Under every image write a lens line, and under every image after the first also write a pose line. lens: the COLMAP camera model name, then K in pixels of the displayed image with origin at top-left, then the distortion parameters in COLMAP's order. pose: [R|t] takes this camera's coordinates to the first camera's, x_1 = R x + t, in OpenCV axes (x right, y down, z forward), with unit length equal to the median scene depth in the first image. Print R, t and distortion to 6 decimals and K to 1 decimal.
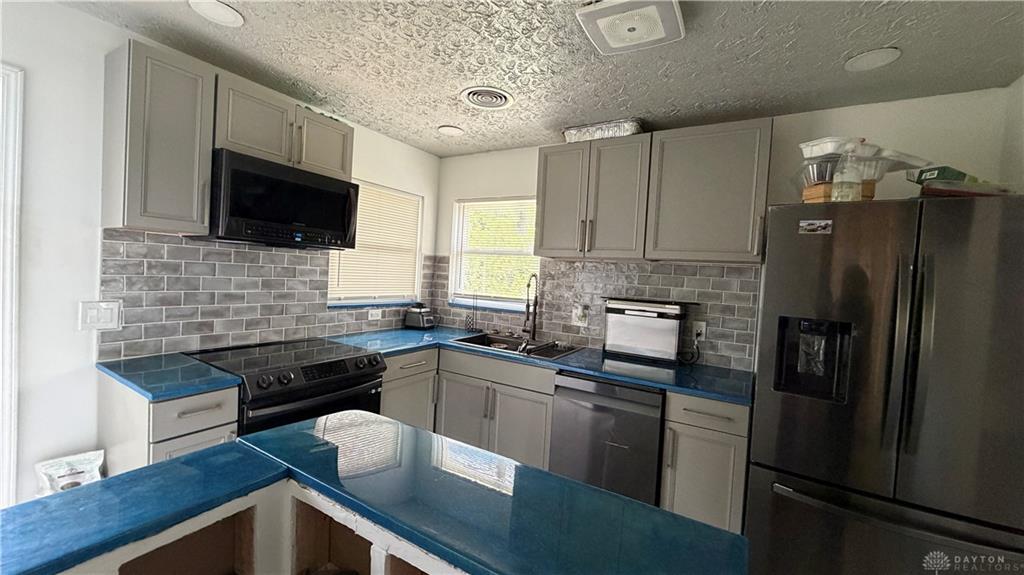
lens RADIAL K [[406.9, 0, 510.8], [0, 406.9, 287.2], [0, 0, 1]] dist [-0.002099, -0.000036]
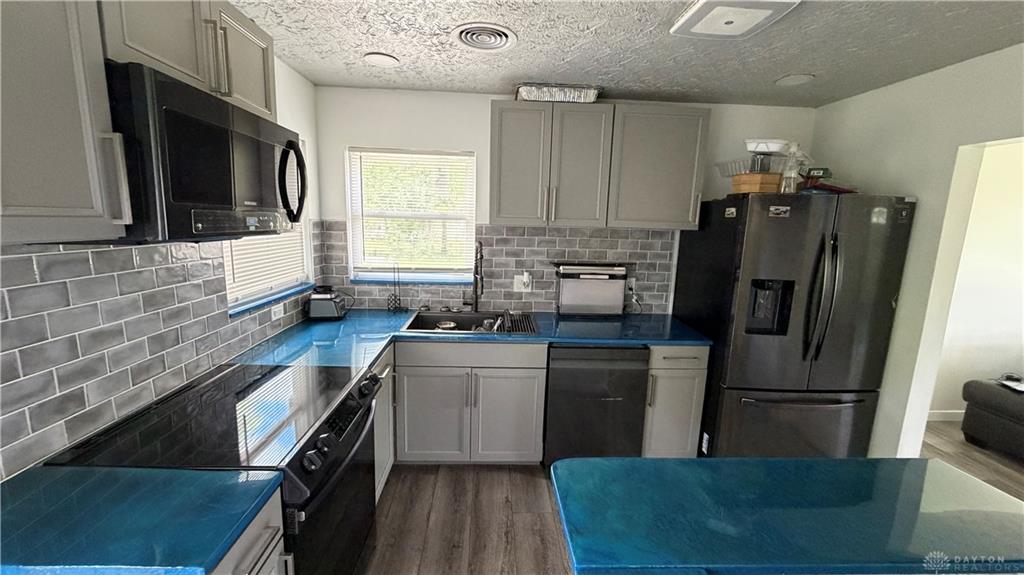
lens RADIAL K [[406.9, 0, 510.8], [0, 406.9, 287.2], [0, 0, 1]] dist [-0.002099, -0.000036]
pose [[0.832586, -0.125179, 0.539566, -0.446106], [0.037979, 0.984737, 0.169855, -0.098858], [-0.552593, -0.120926, 0.824632, 0.216092]]
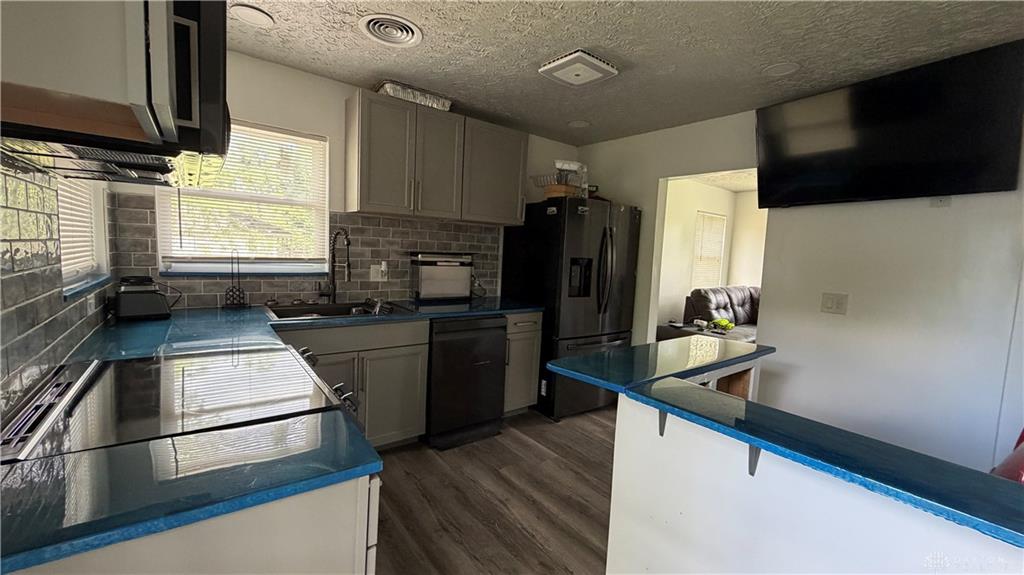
lens RADIAL K [[406.9, 0, 510.8], [0, 406.9, 287.2], [0, 0, 1]] dist [-0.002099, -0.000036]
pose [[0.363939, -0.124191, 0.923106, -0.739179], [0.005833, 0.991356, 0.131073, -0.025016], [-0.931404, -0.042318, 0.361518, 0.365315]]
